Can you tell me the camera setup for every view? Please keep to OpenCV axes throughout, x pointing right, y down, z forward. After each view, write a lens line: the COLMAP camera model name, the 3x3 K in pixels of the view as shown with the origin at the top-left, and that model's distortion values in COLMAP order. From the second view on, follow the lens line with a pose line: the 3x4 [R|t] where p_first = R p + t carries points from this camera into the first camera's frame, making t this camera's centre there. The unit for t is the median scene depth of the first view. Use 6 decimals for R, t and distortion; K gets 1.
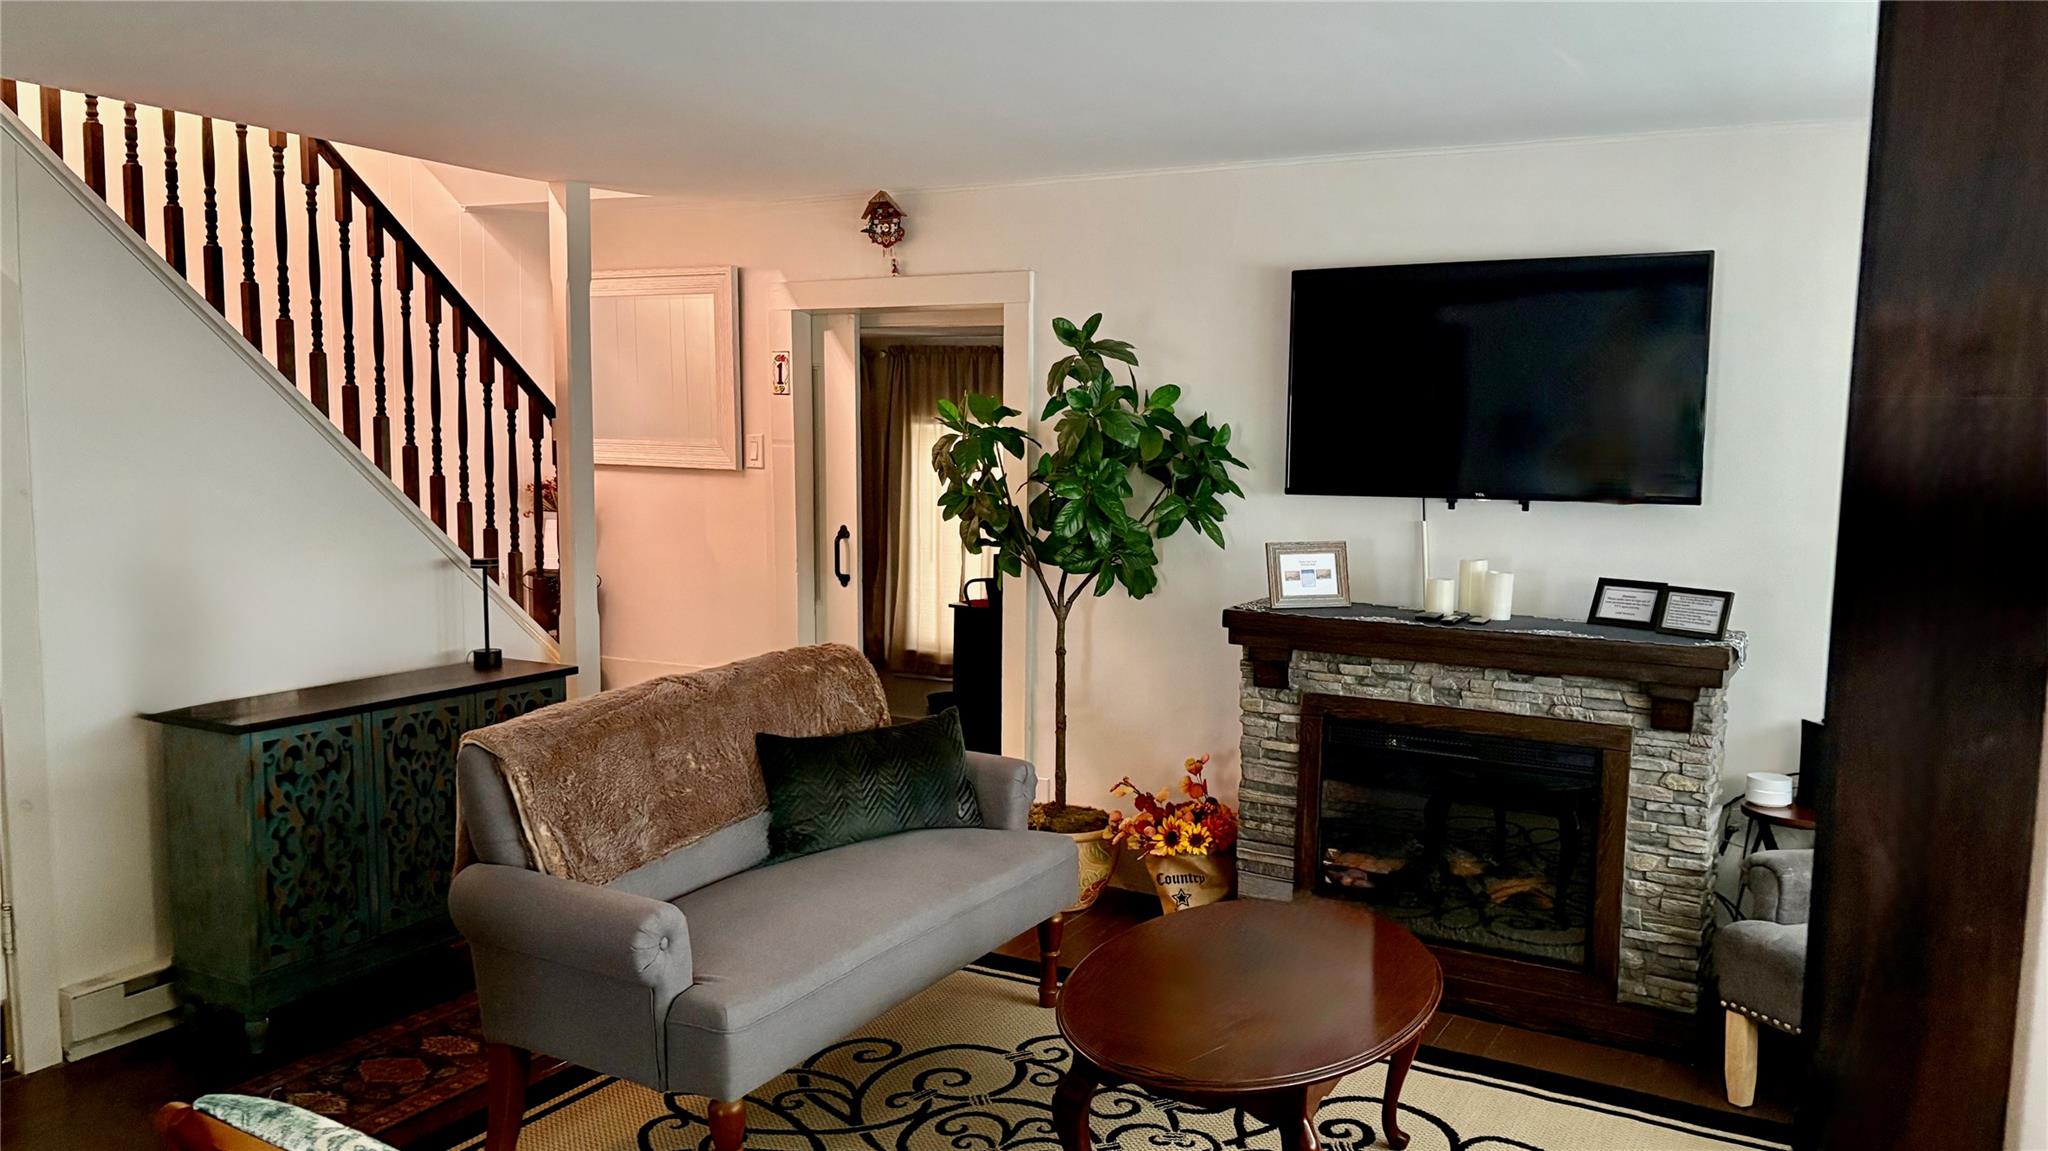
lens RADIAL K [[1532.0, 0, 1020.2], [0, 1532.0, 580.6], [0, 0, 1]] dist [0.050863, -0.042112]
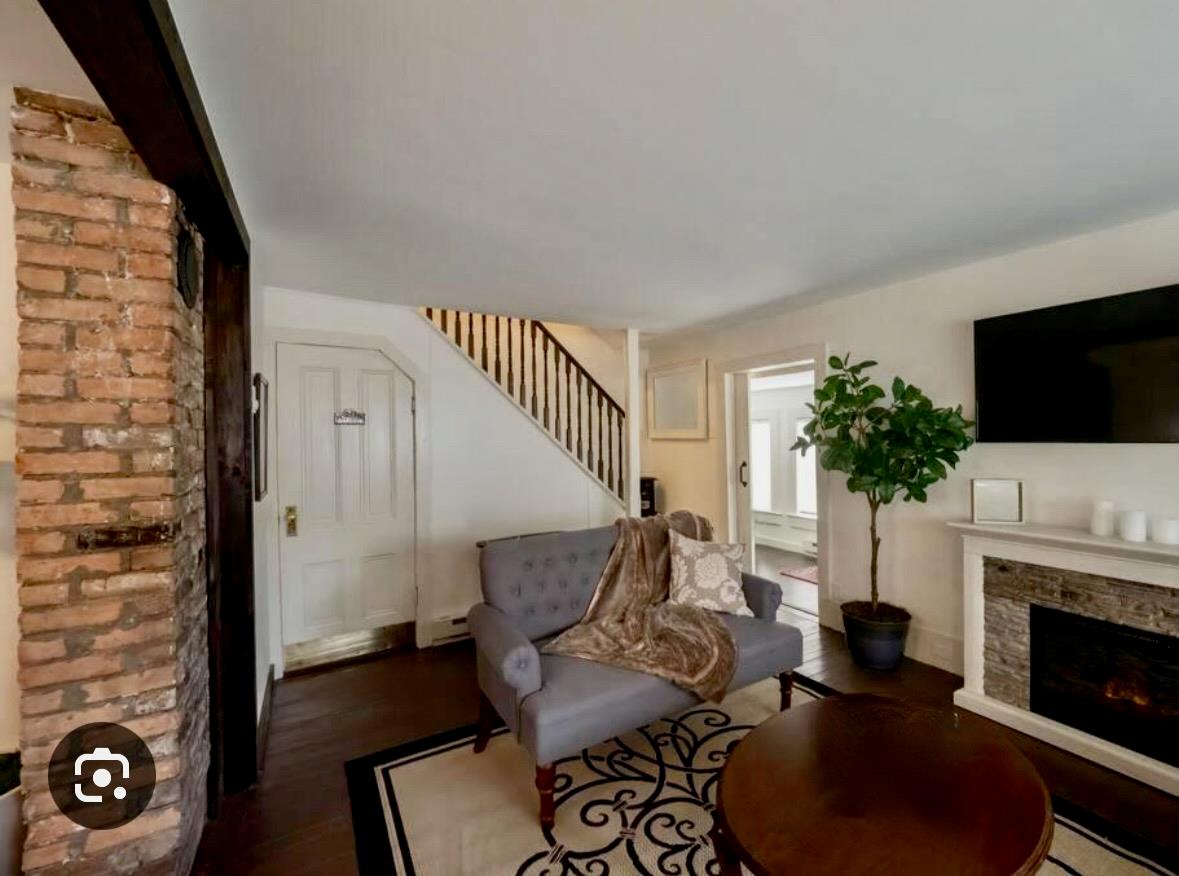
lens RADIAL K [[493.7, 0, 596.4], [0, 493.7, 434.2], [0, 0, 1]] dist [0.001984, 0.000030]
pose [[0.861259, -0.027619, -0.507416, 0.103234], [-0.029484, 0.994124, -0.104154, 0.012345], [0.507311, 0.104664, 0.855384, 0.336851]]
